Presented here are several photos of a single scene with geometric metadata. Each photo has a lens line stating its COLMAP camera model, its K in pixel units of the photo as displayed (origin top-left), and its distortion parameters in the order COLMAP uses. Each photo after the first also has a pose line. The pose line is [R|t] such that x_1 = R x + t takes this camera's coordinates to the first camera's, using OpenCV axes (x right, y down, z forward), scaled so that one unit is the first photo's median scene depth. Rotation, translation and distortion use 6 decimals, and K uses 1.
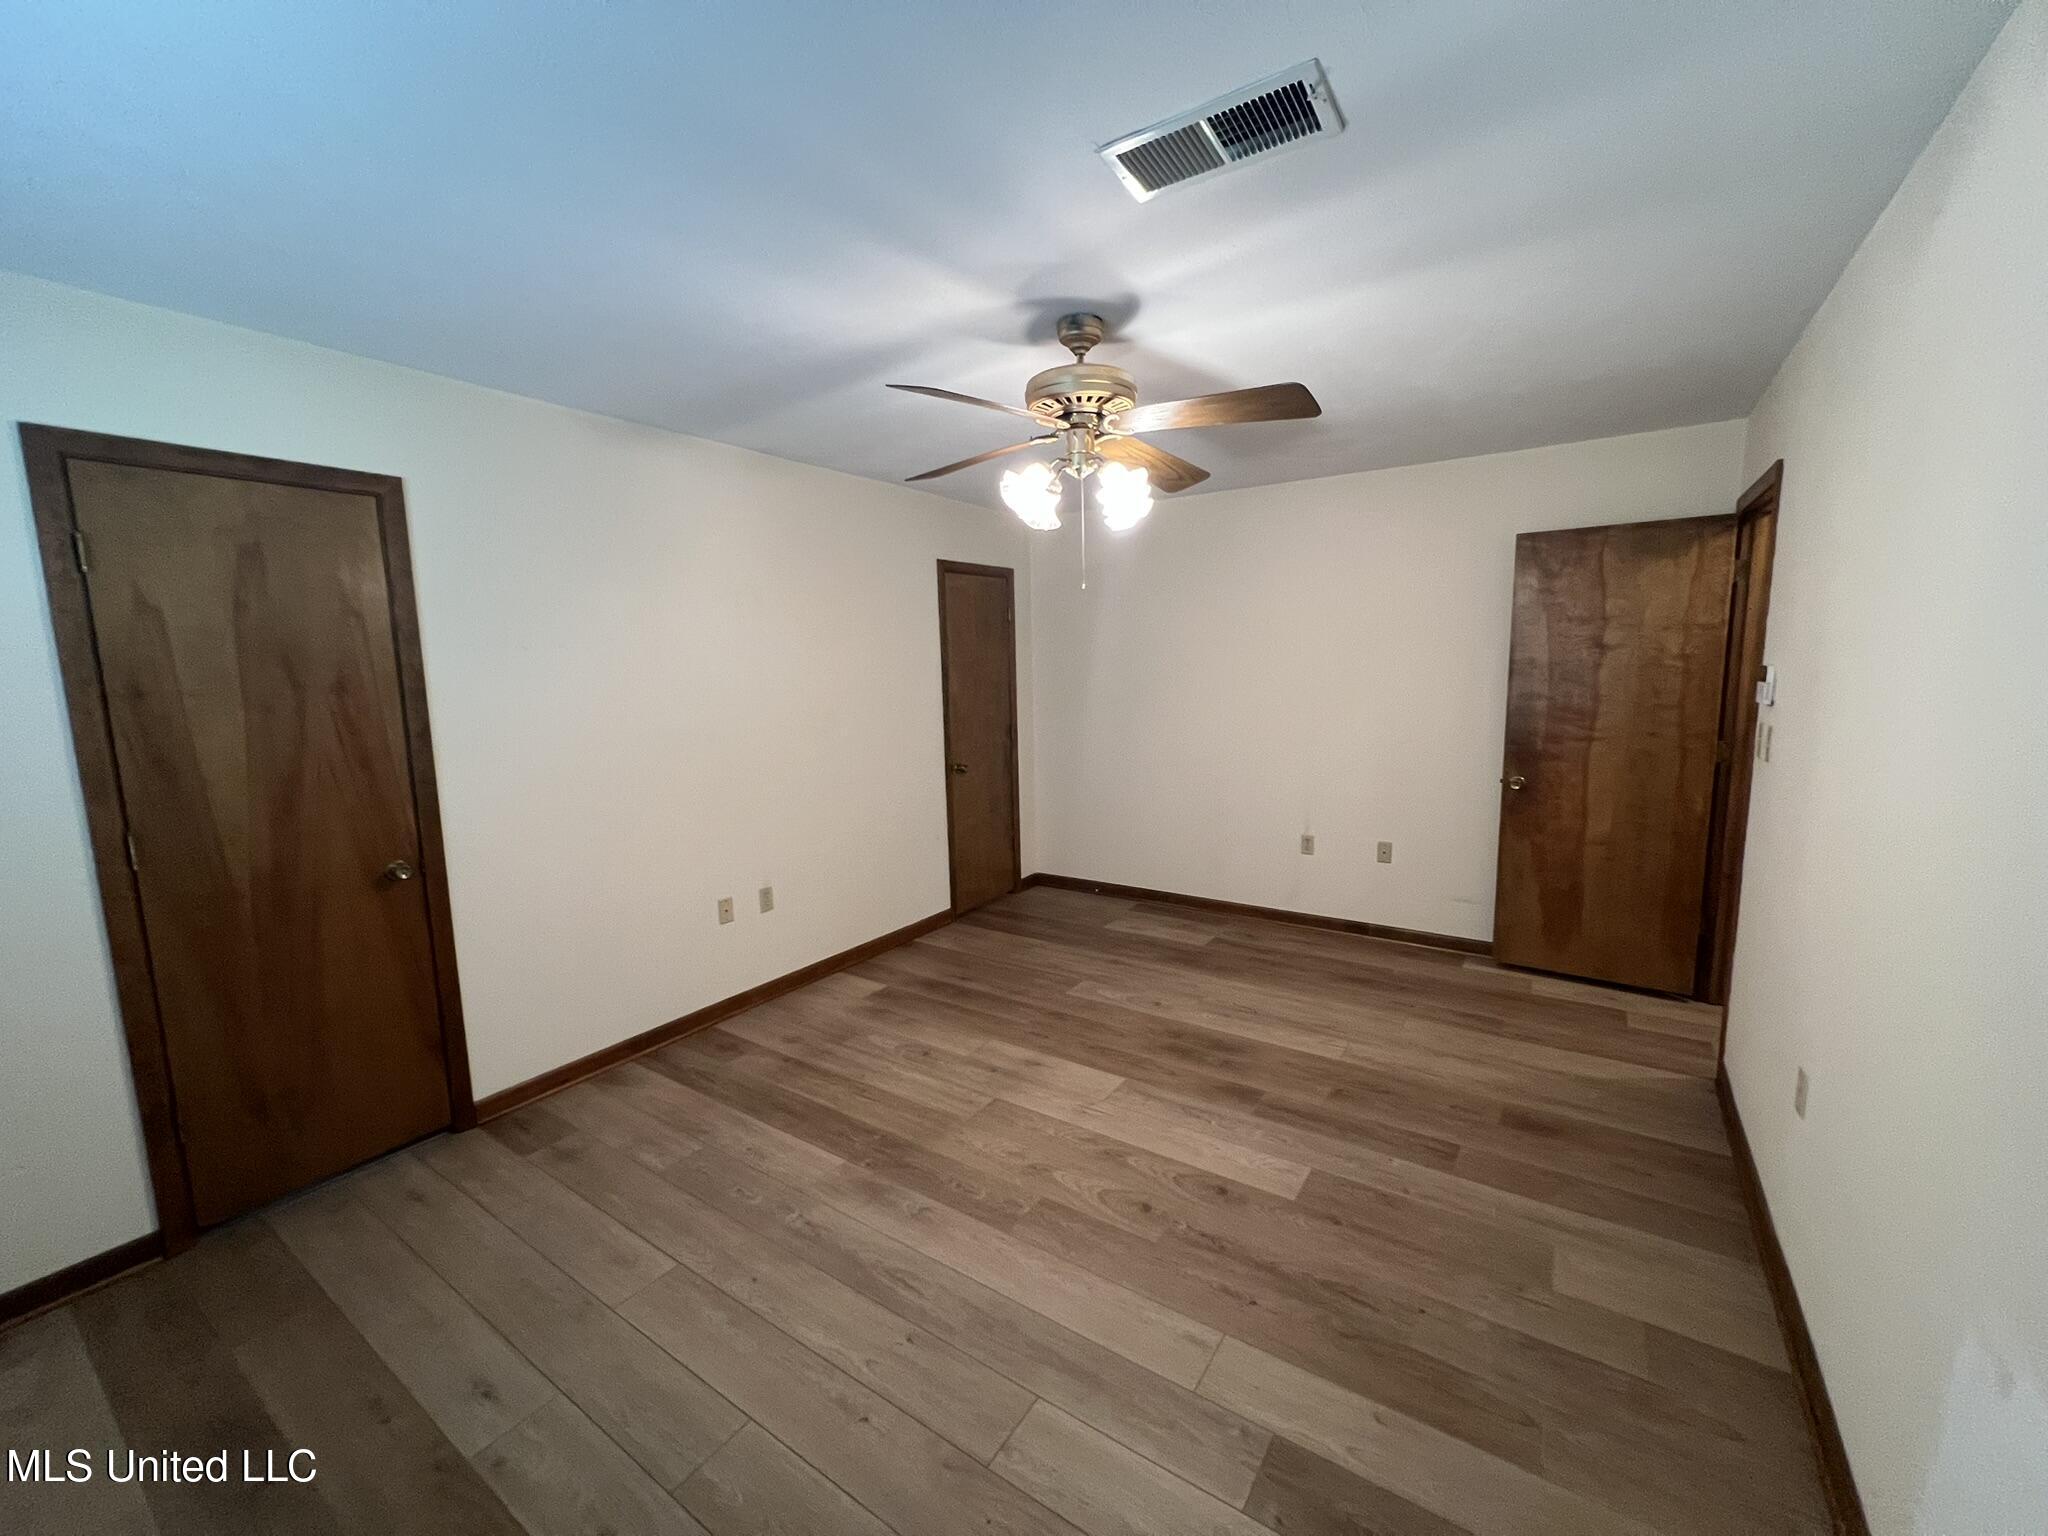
lens RADIAL K [[819.0, 0, 1021.8], [0, 819.0, 766.2], [0, 0, 1]] dist [-0.000043, 0.000582]
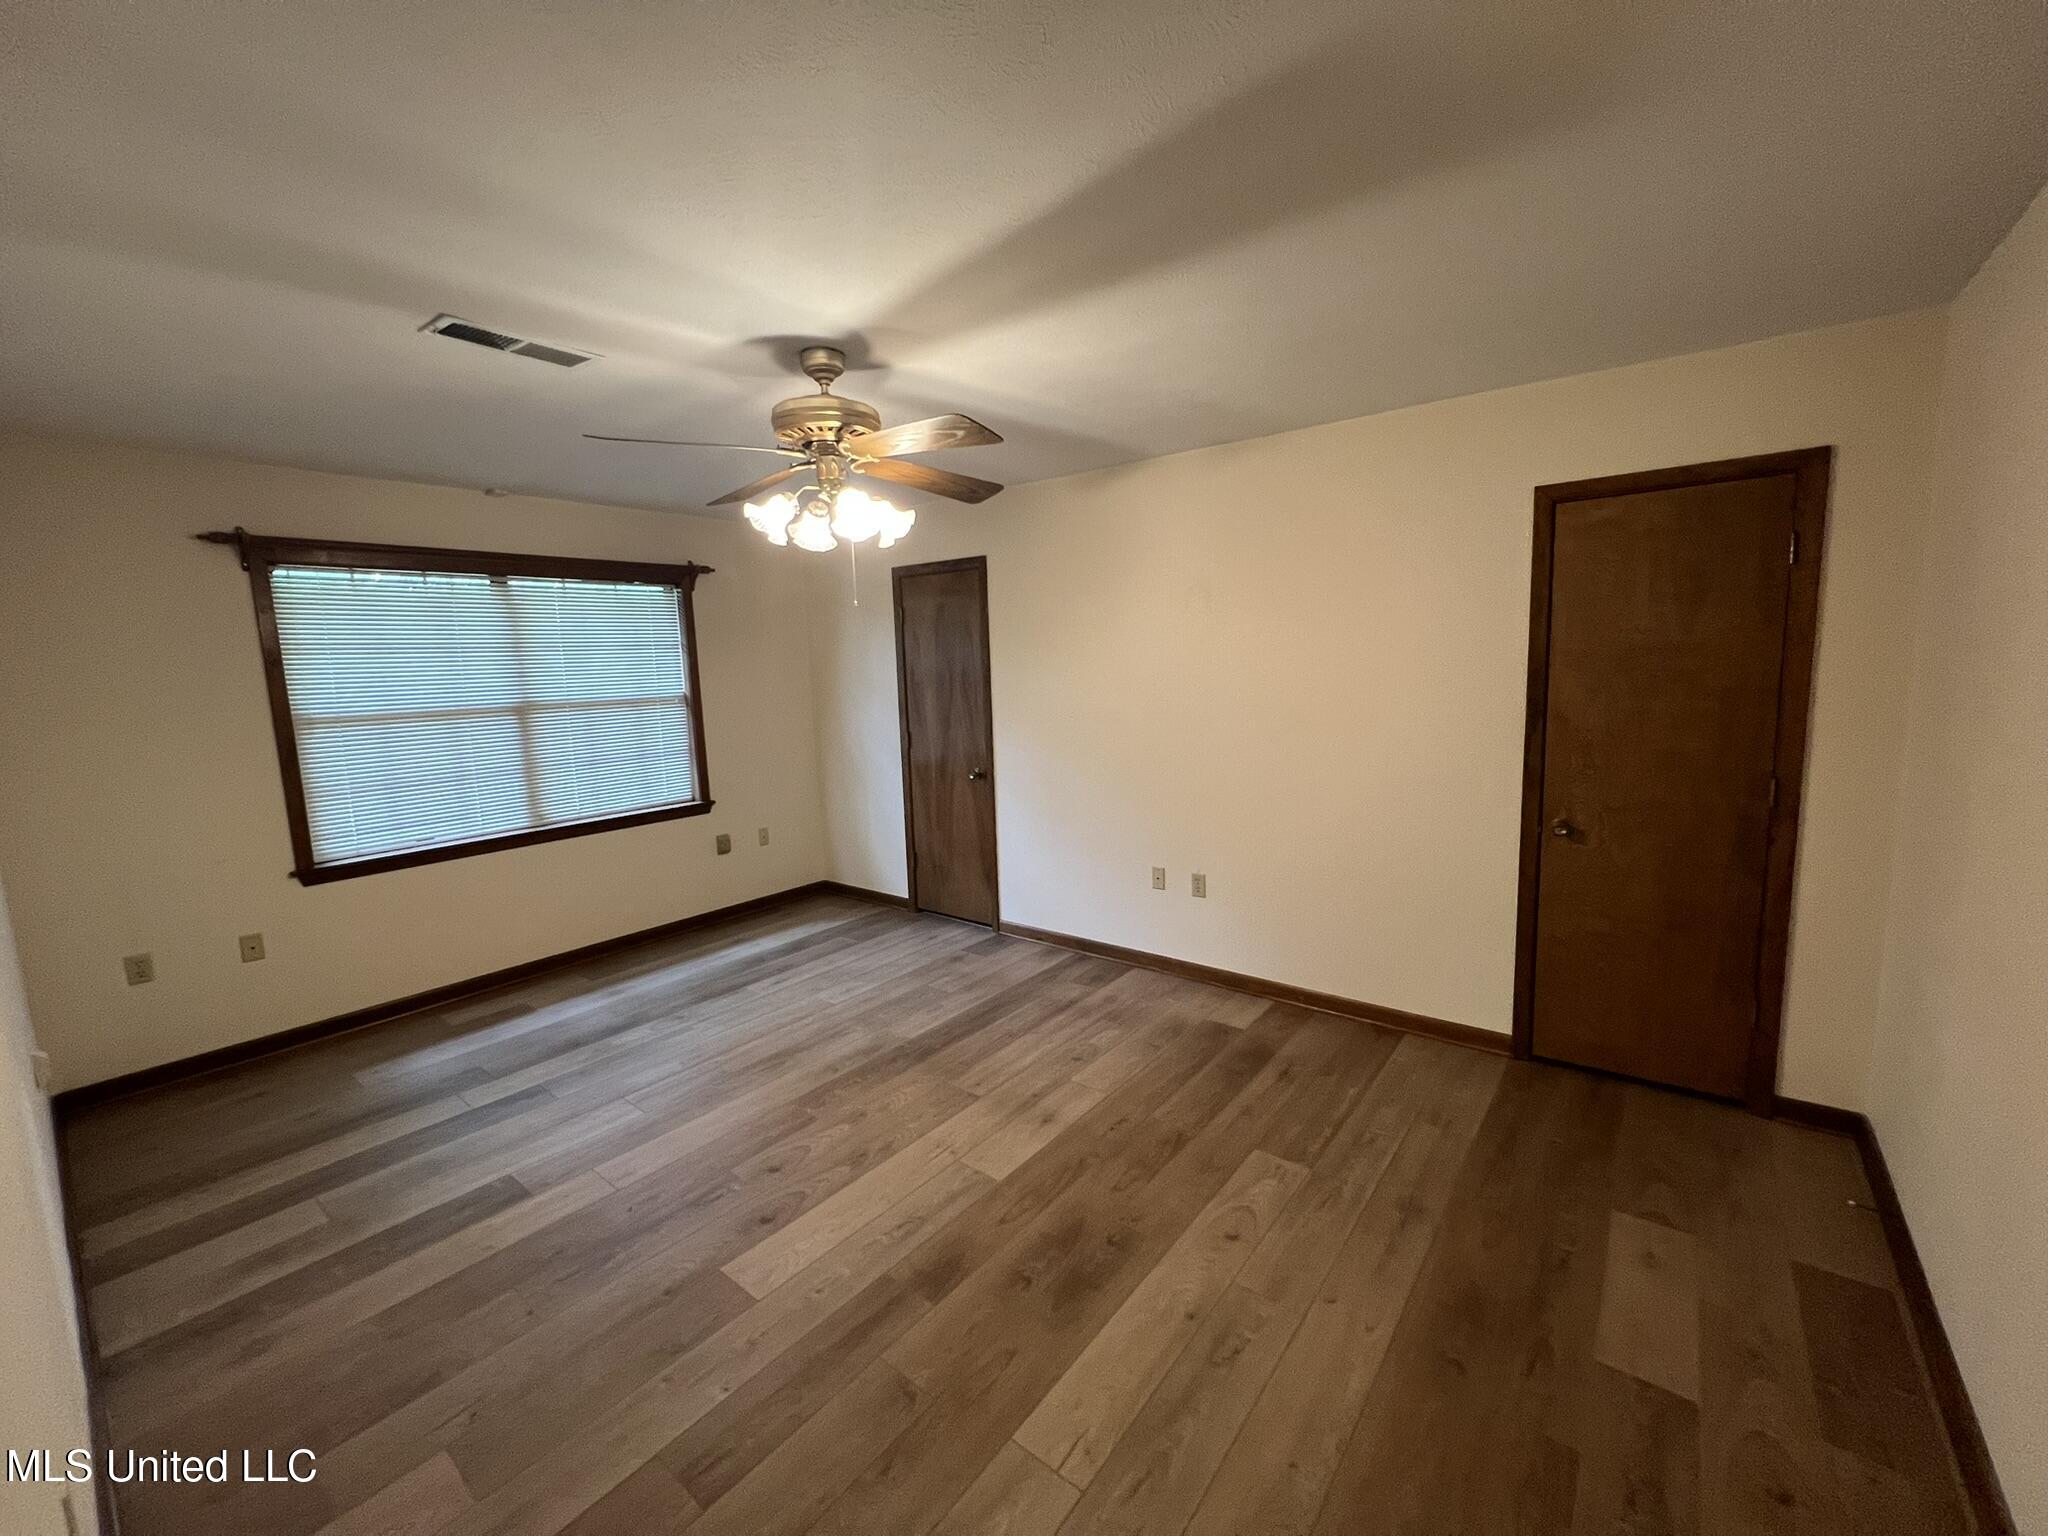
lens RADIAL K [[819.0, 0, 1030.6], [0, 819.0, 766.2], [0, 0, 1]] dist [-0.000043, 0.000582]
pose [[-0.067753, 0.151241, -0.986172, 0.907976], [-0.097180, 0.982743, 0.157391, -0.166948], [0.992958, 0.106500, -0.051886, 1.068396]]
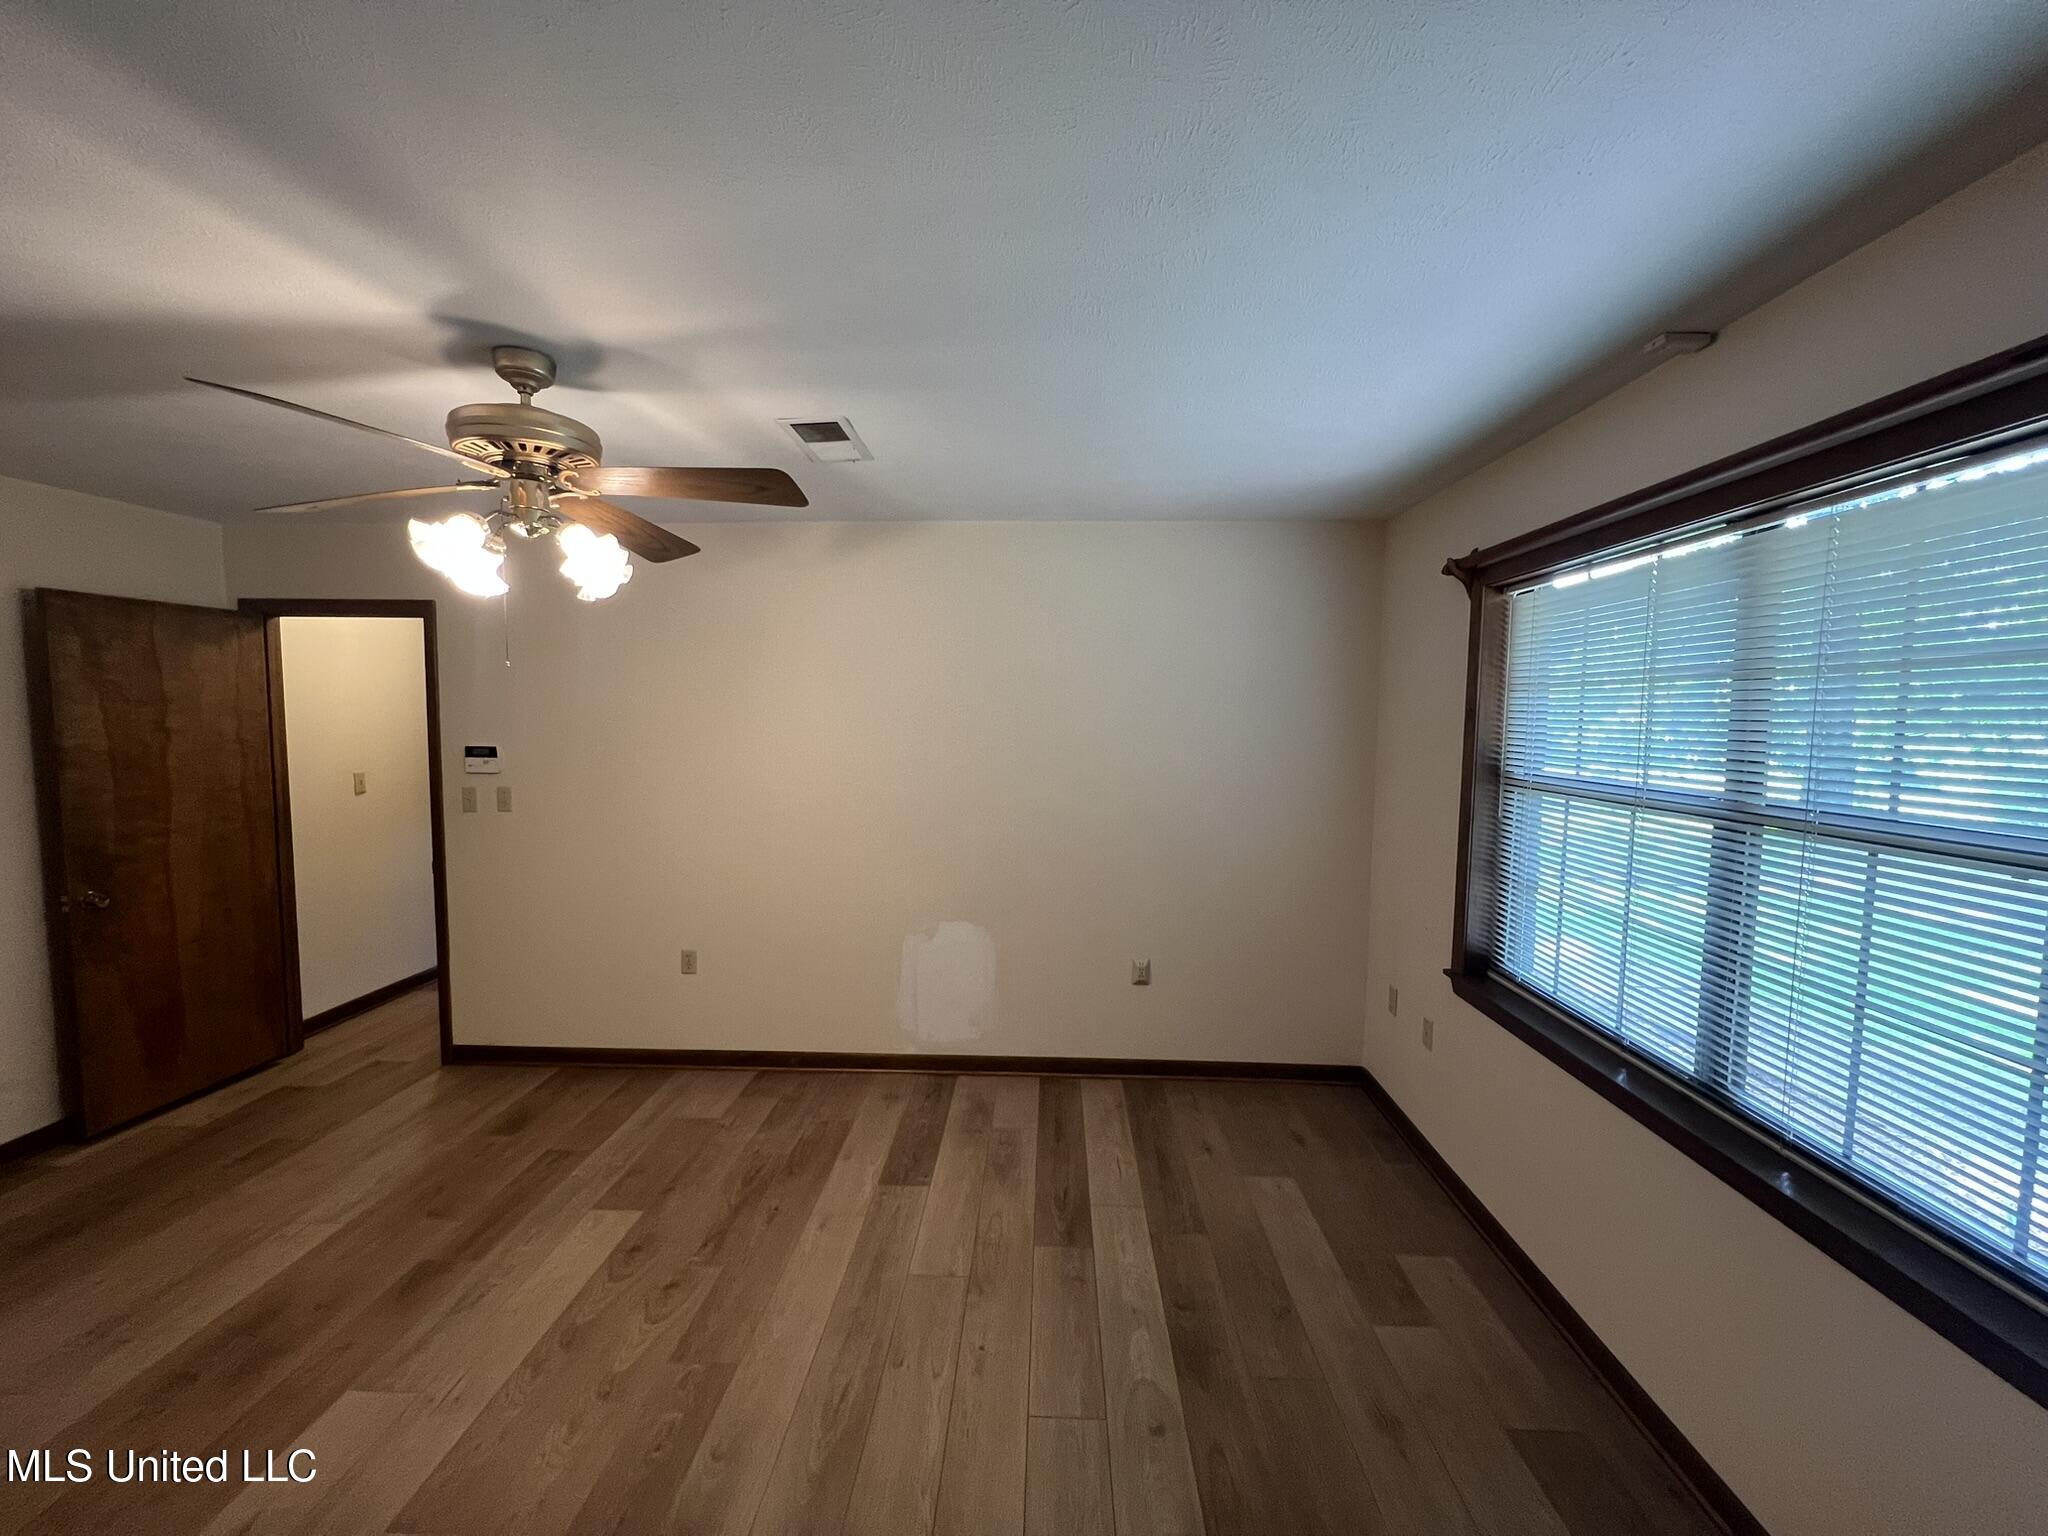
lens RADIAL K [[819.0, 0, 1027.4], [0, 819.0, 773.6], [0, 0, 1]] dist [-0.000043, 0.000582]
pose [[-0.535971, -0.047442, 0.842902, -0.720105], [0.114734, 0.985063, 0.128398, -0.130671], [-0.836404, 0.165527, -0.522522, 0.837709]]
